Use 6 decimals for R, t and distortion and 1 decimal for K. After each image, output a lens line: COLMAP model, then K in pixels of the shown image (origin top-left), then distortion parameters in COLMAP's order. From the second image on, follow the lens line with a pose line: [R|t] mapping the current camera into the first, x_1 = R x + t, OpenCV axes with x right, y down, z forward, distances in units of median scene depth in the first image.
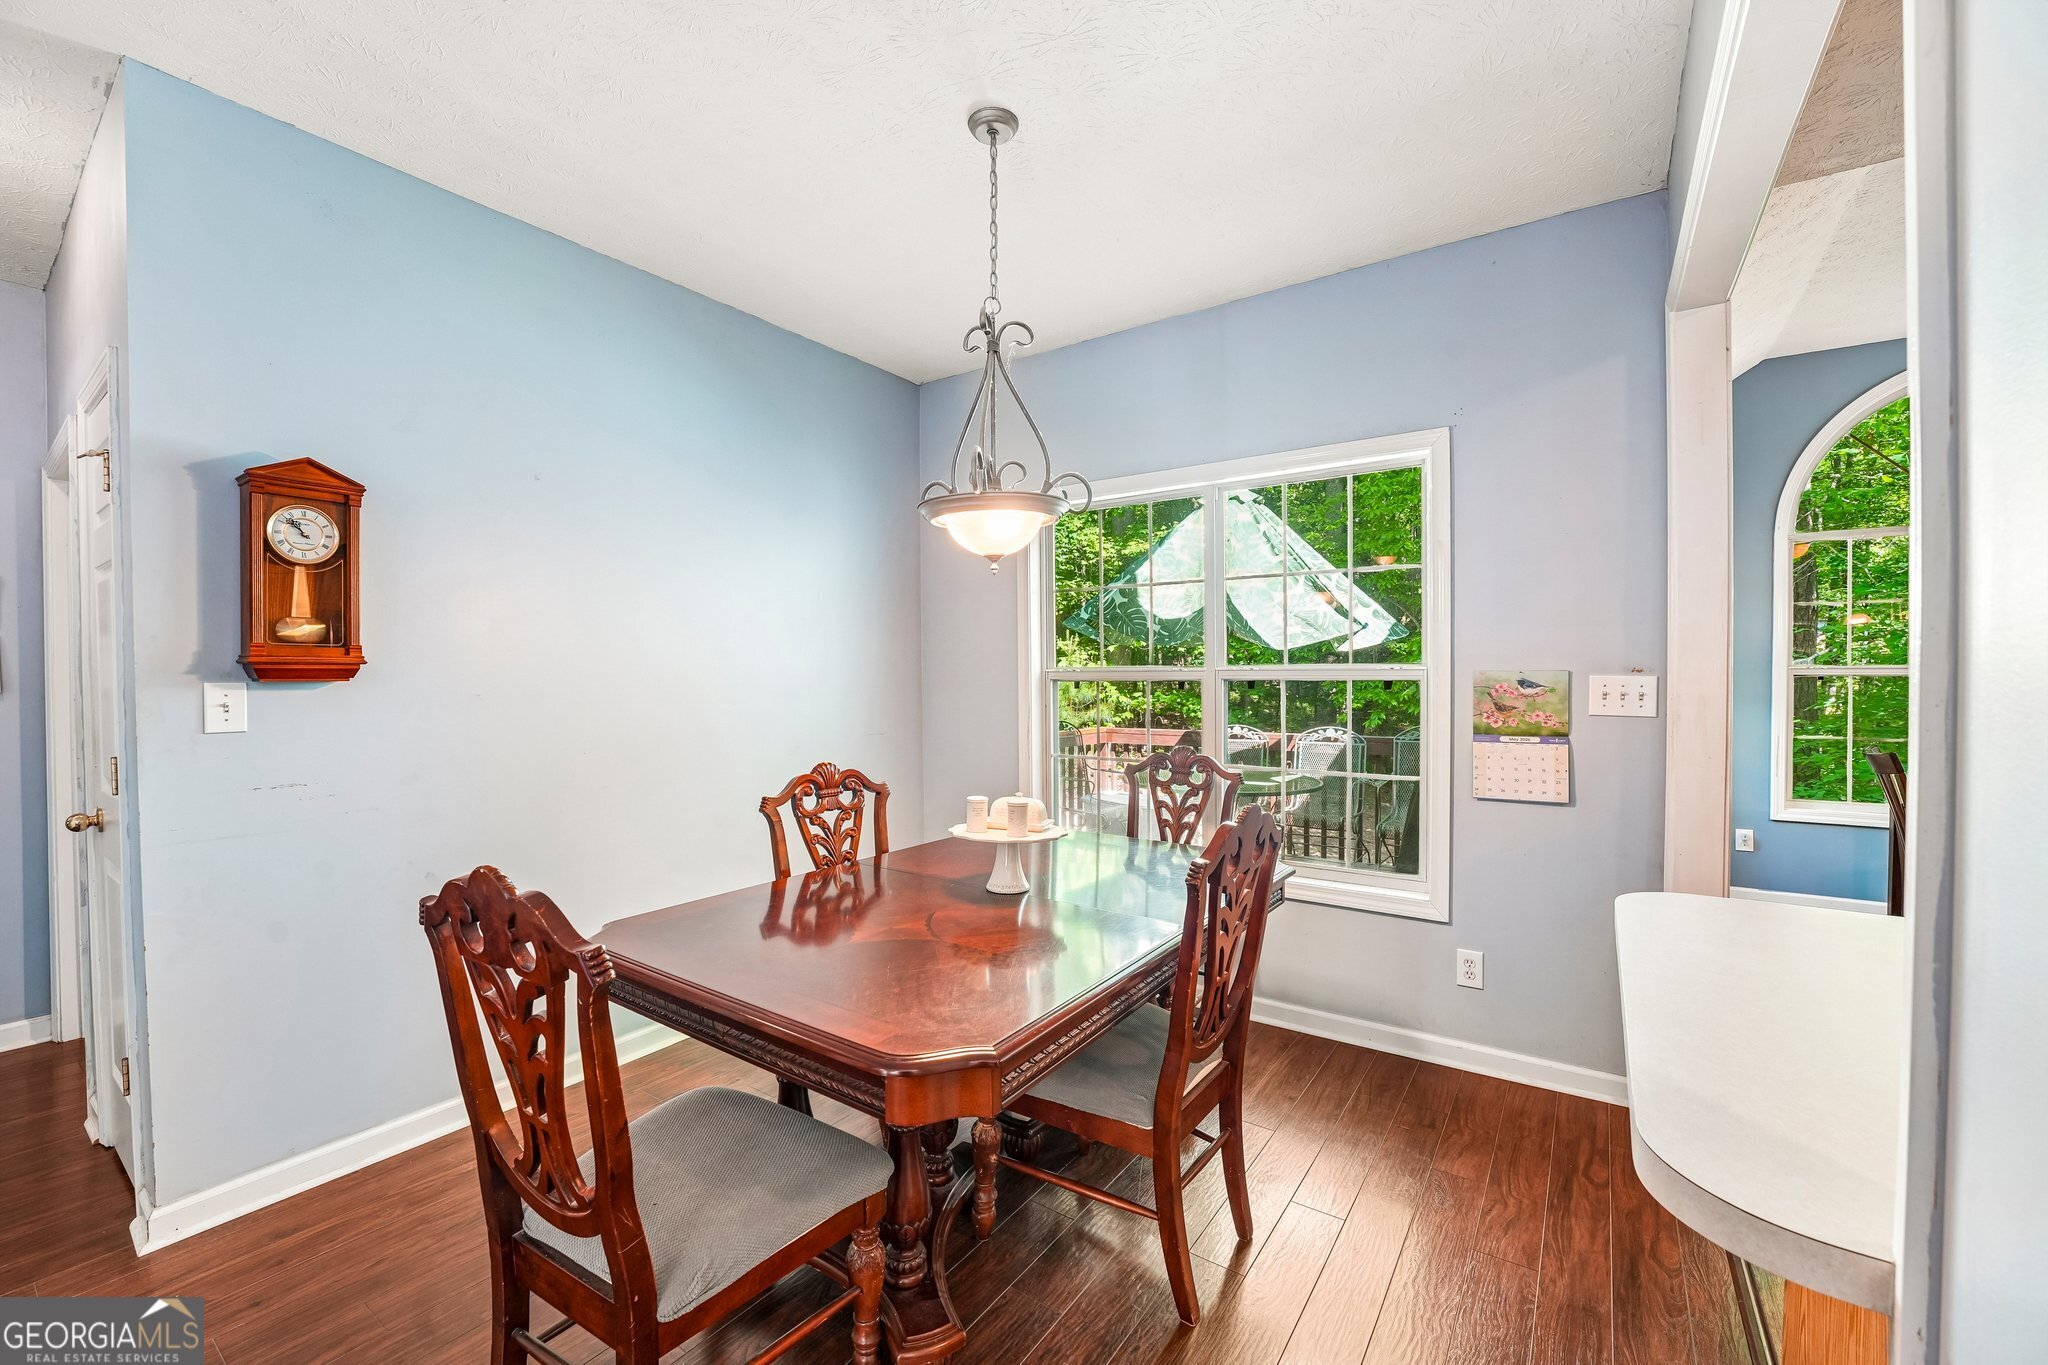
lens RADIAL K [[840.3, 0, 1016.9], [0, 840.3, 682.9], [0, 0, 1]] dist [-0.029778, 0.004858]
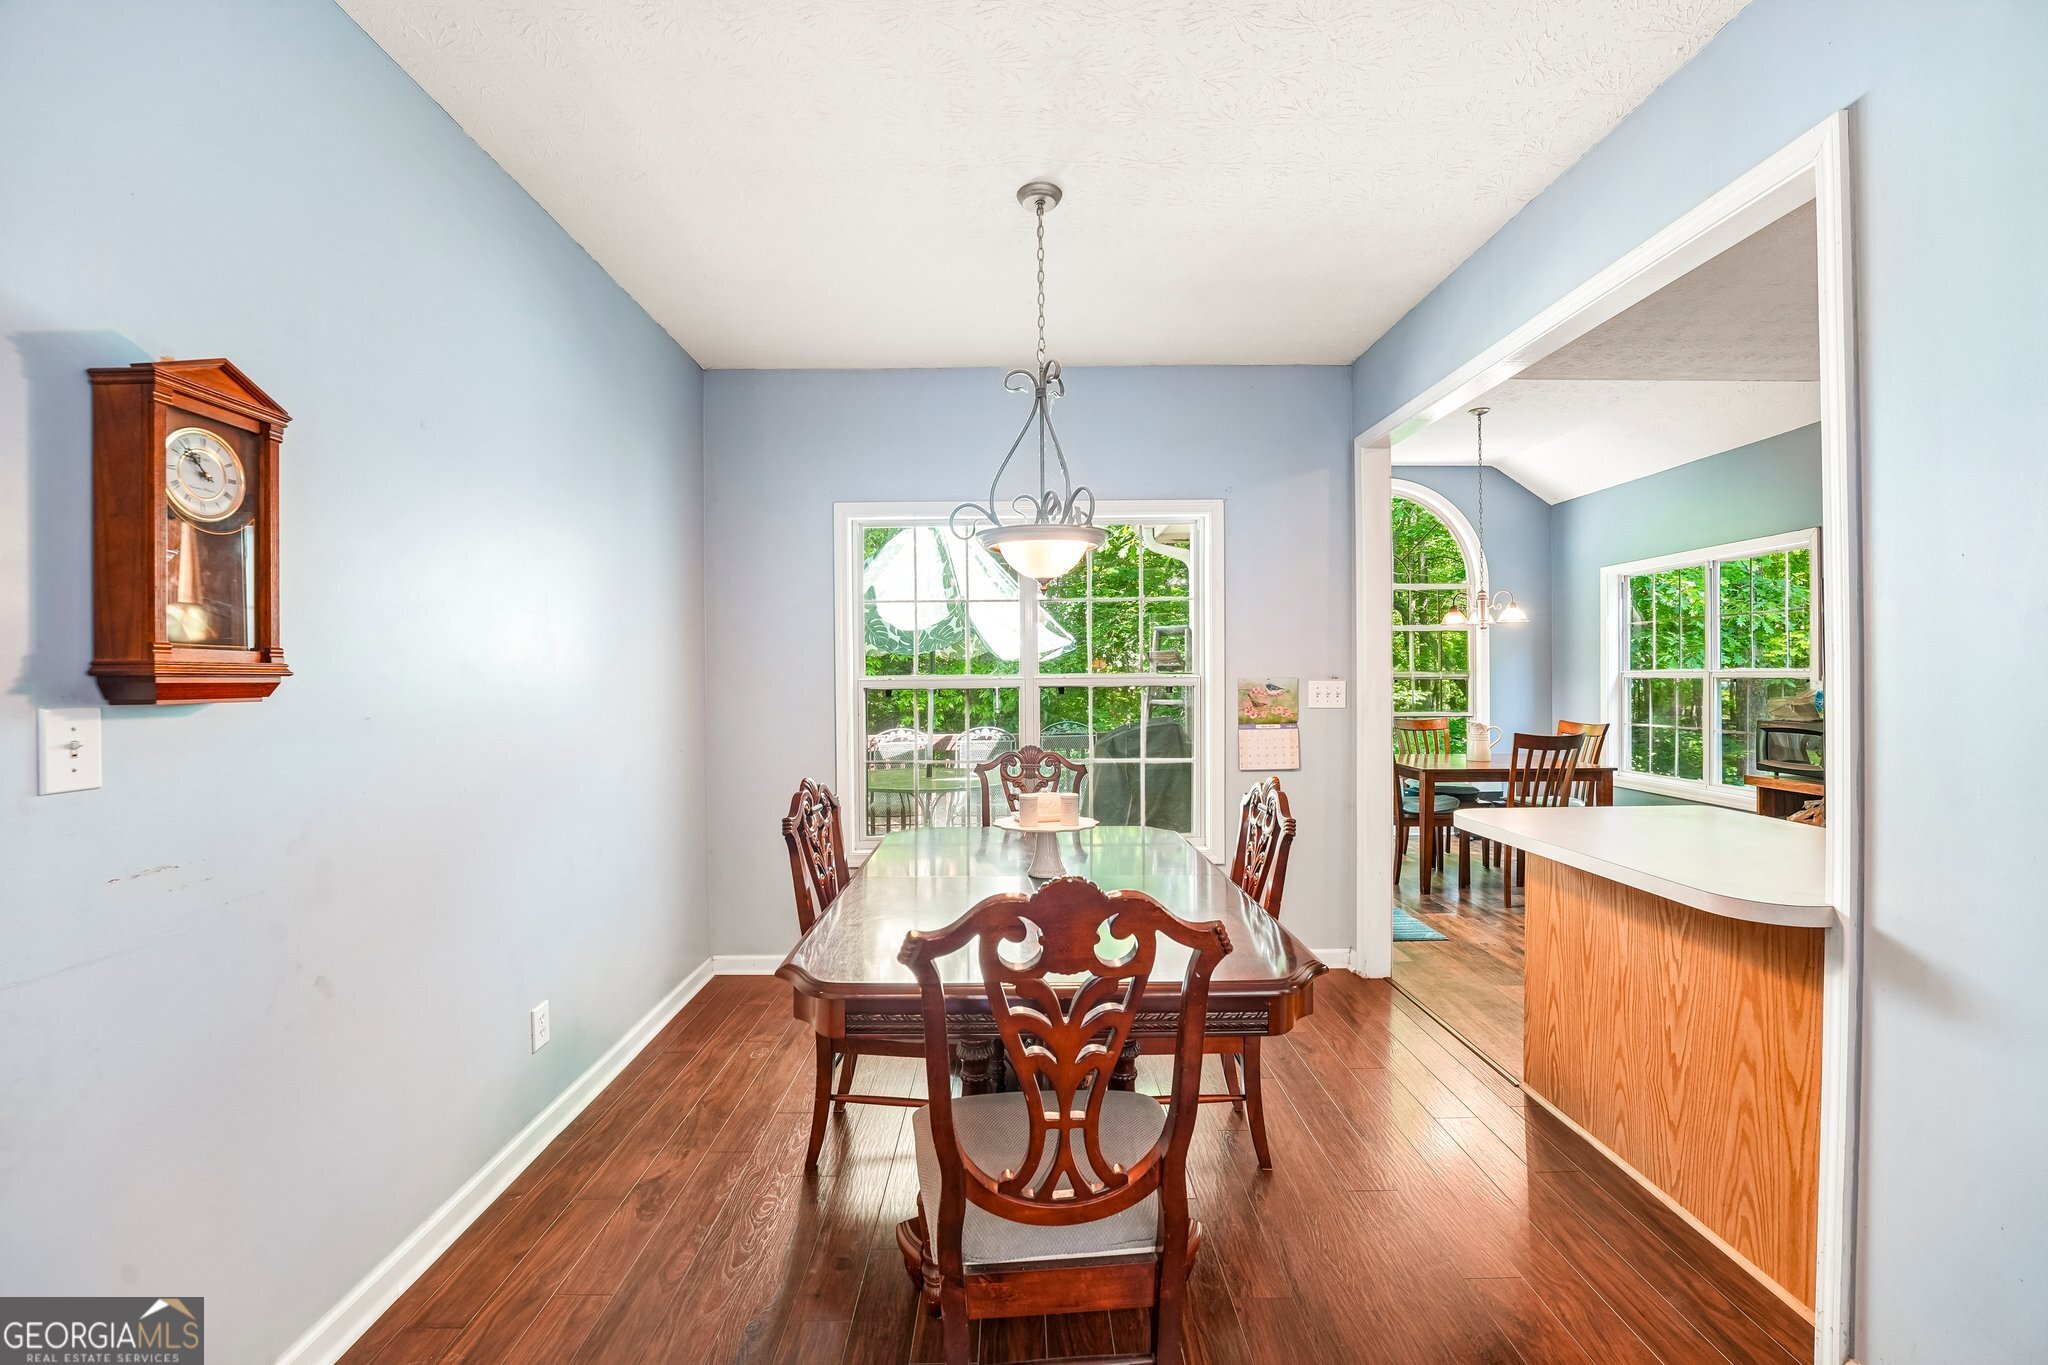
lens RADIAL K [[847.5, 0, 1010.8], [0, 847.5, 678.0], [0, 0, 1]] dist [-0.023483, 0.000255]
pose [[0.808407, -0.004140, 0.588609, -0.709710], [0.011971, 0.999884, -0.009409, -0.007563], [-0.588502, 0.014653, 0.808363, 0.104715]]
